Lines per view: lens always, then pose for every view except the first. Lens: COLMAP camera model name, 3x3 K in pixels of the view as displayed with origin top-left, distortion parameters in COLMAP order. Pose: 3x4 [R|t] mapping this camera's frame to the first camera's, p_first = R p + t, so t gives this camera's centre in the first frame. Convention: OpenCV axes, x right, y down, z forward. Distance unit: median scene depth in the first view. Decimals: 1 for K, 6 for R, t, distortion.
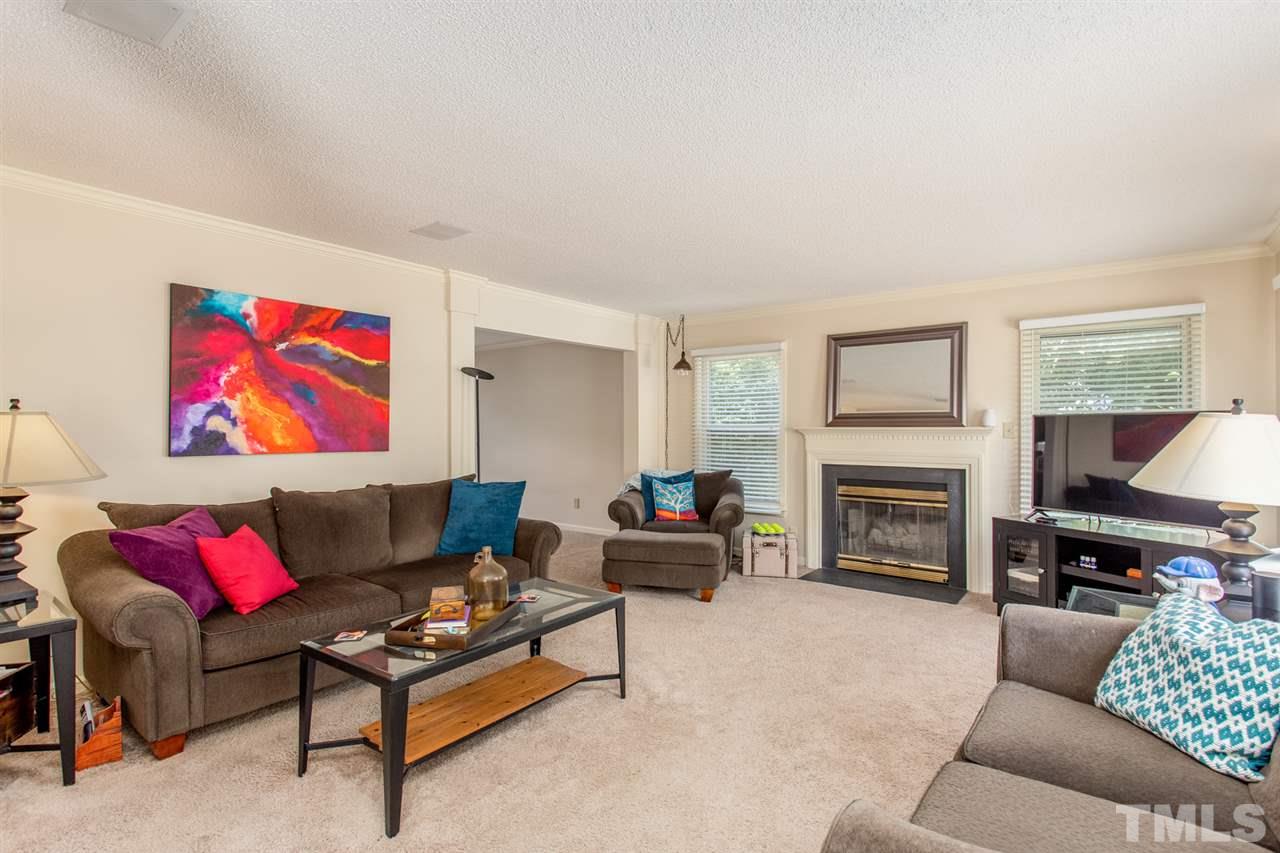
lens RADIAL K [[606.0, 0, 640.0], [0, 606.0, 426.5], [0, 0, 1]] dist [0.001849, 0.000110]
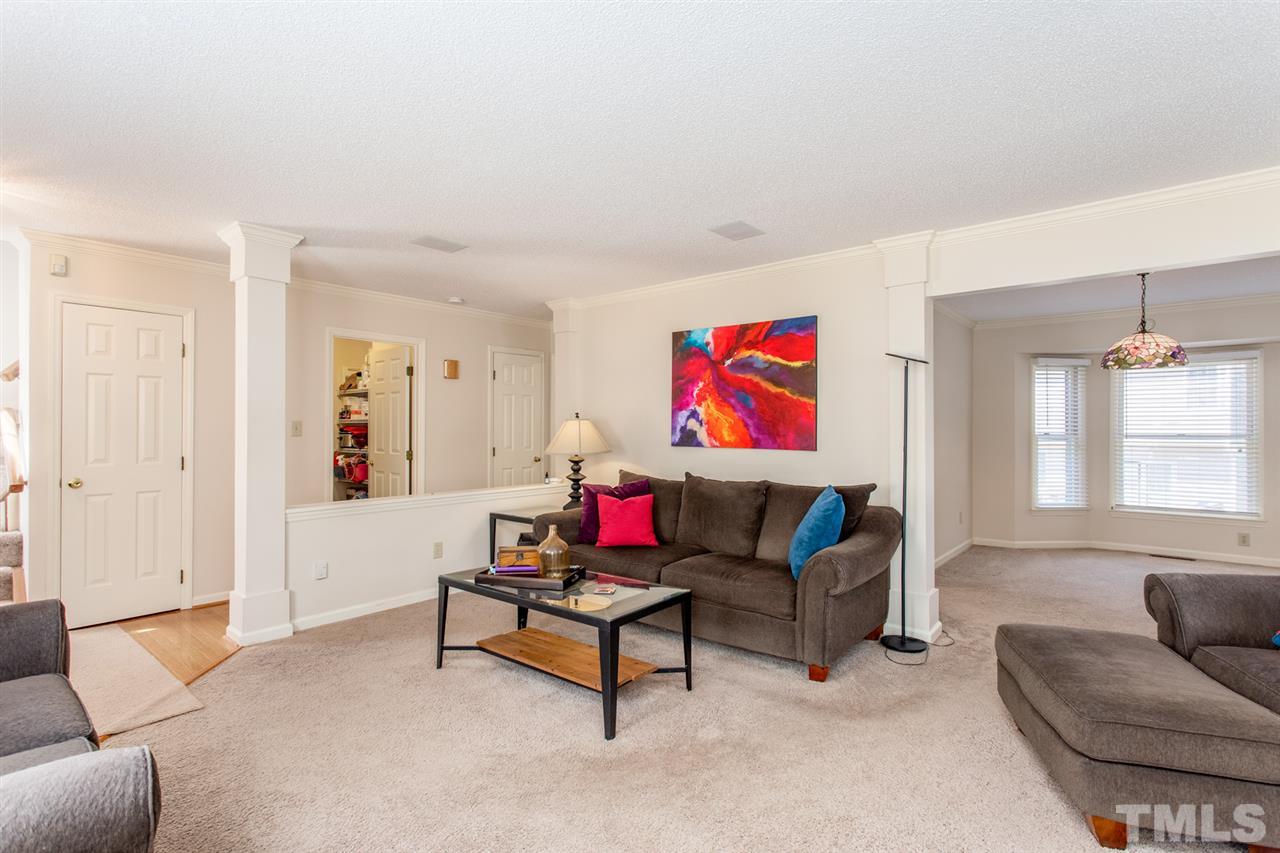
lens RADIAL K [[606.0, 0, 640.0], [0, 606.0, 426.5], [0, 0, 1]] dist [0.001849, 0.000110]
pose [[-0.024195, -0.002179, -0.999705, 0.672116], [0.001005, 0.999997, -0.002204, 0.003145], [0.999707, -0.001058, -0.024193, 0.855058]]
